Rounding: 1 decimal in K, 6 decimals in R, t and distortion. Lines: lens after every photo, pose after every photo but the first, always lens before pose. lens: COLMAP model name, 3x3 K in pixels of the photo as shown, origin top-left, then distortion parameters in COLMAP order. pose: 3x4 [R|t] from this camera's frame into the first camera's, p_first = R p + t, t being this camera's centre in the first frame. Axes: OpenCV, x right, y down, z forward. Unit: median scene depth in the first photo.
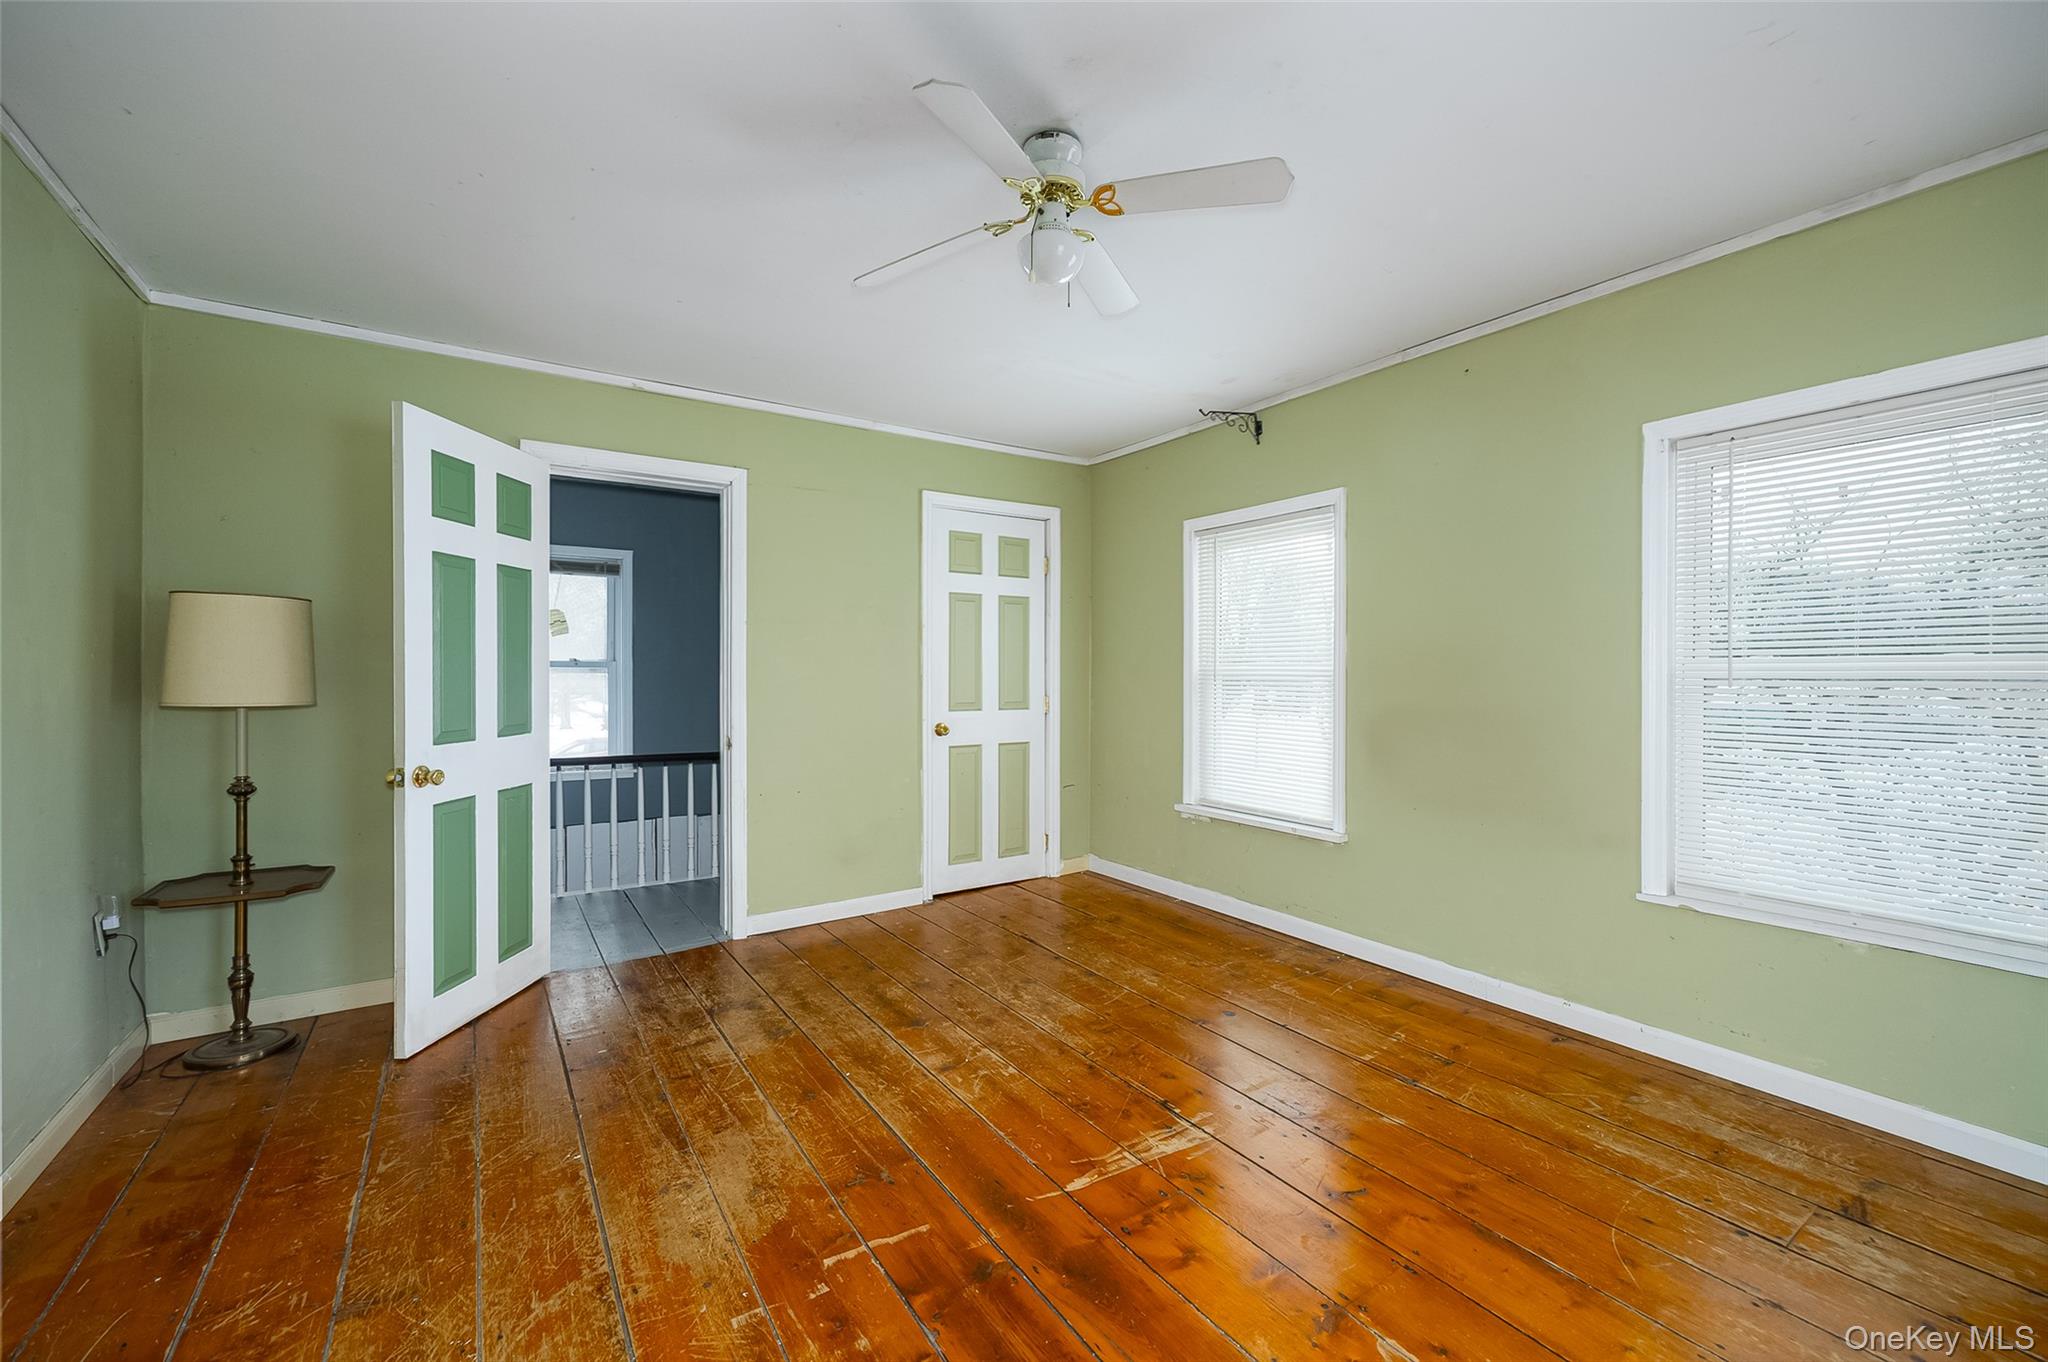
lens RADIAL K [[811.5, 0, 1019.4], [0, 811.5, 676.7], [0, 0, 1]] dist [-0.000193, 0.000037]
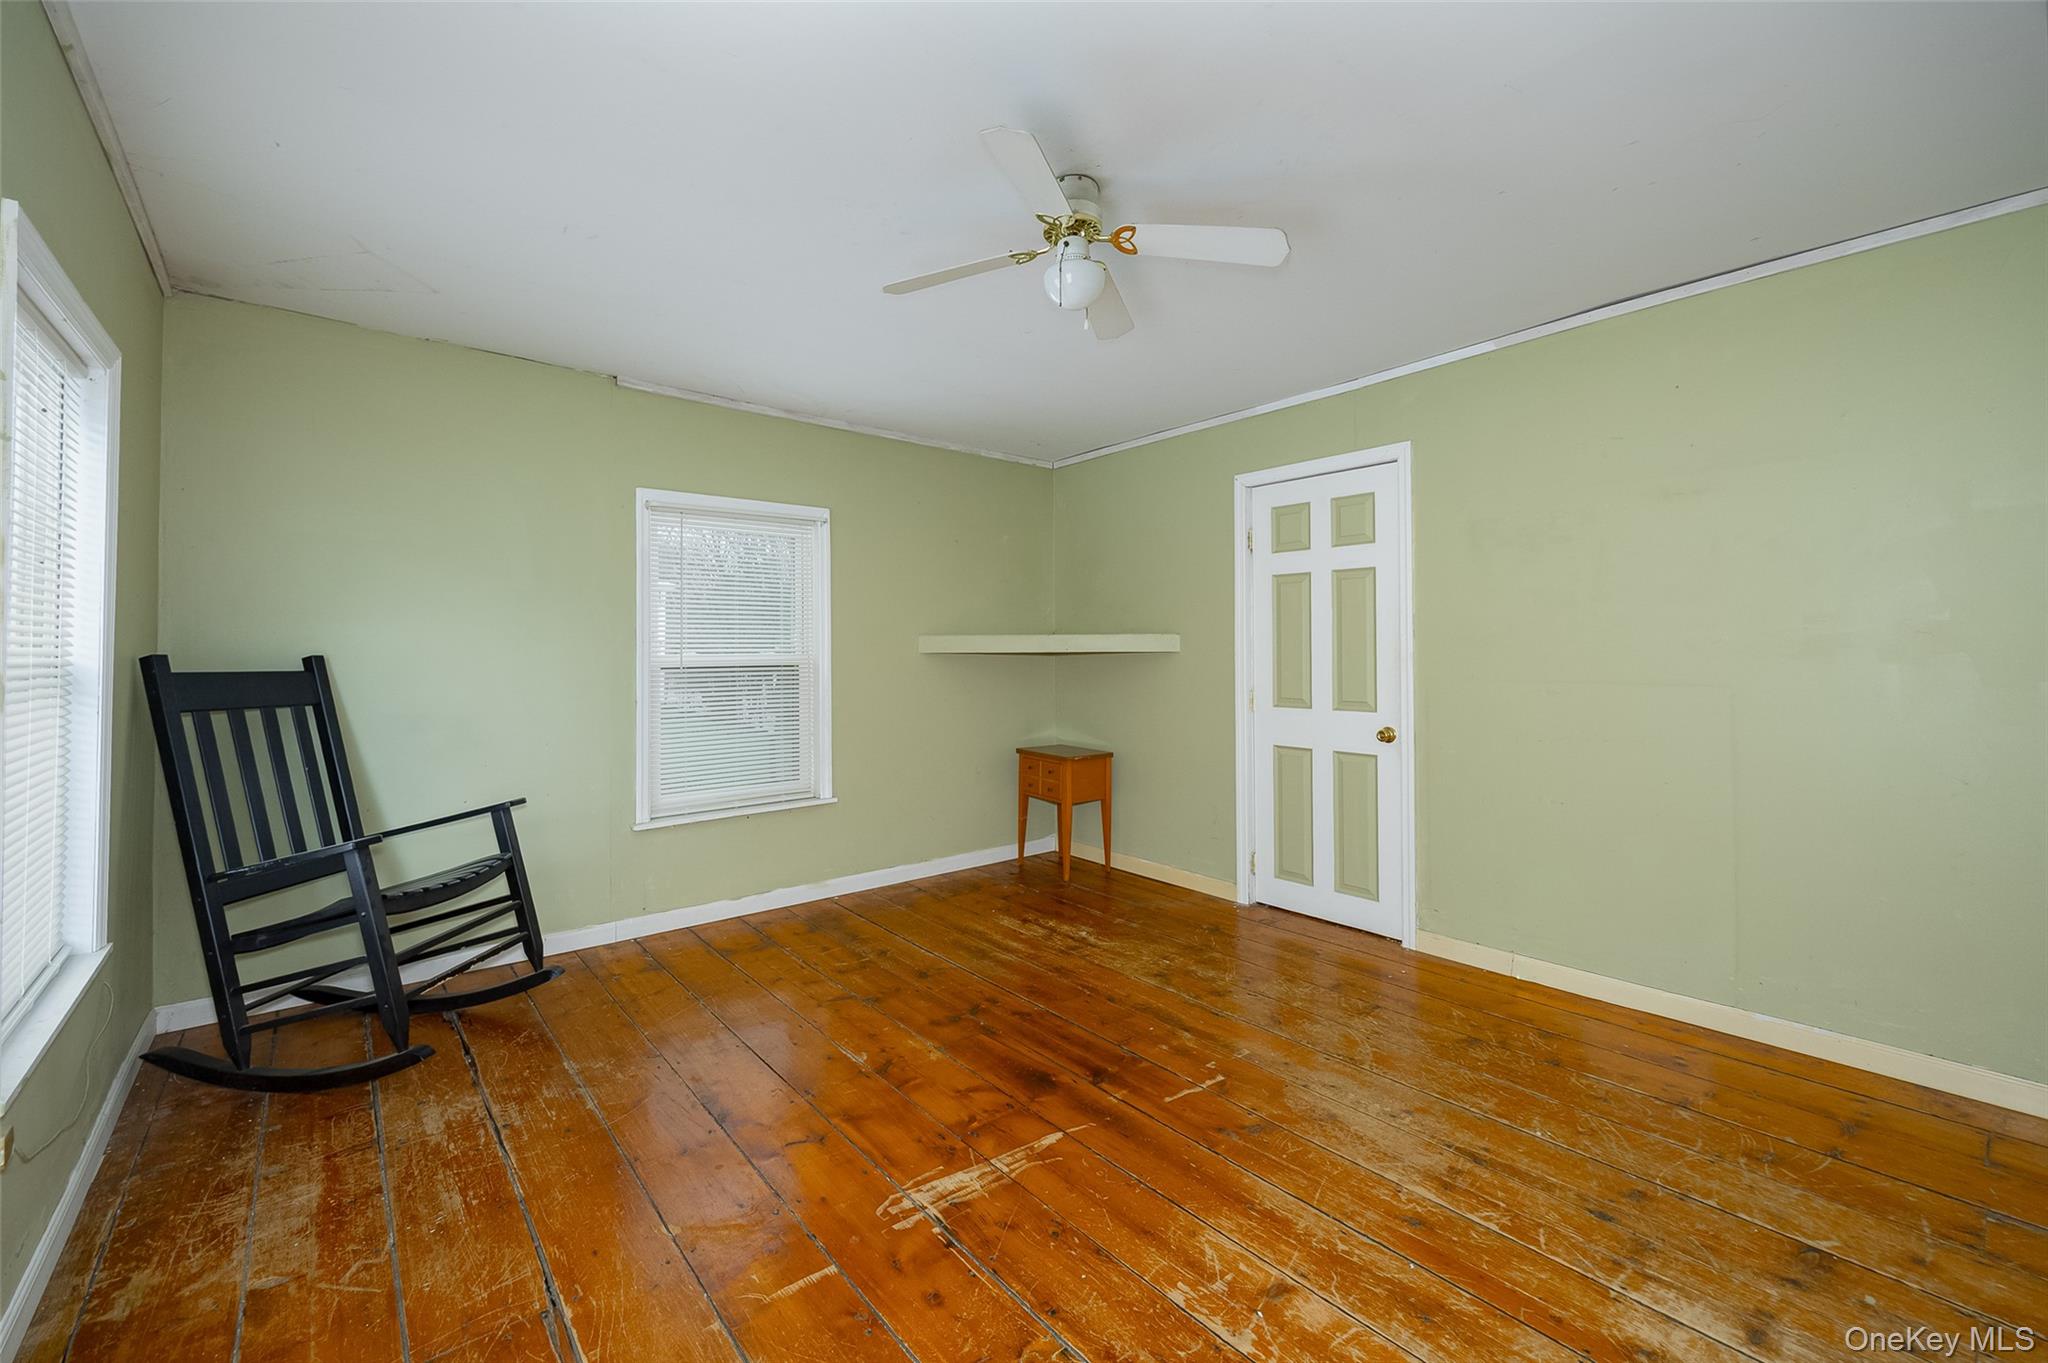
lens RADIAL K [[811.5, 0, 1029.0], [0, 811.5, 674.1], [0, 0, 1]] dist [-0.000193, 0.000037]
pose [[-0.993271, 0.006609, -0.115628, 0.212146], [0.003284, 0.999576, 0.028924, -0.020817], [0.115770, 0.028350, -0.992871, 1.945990]]
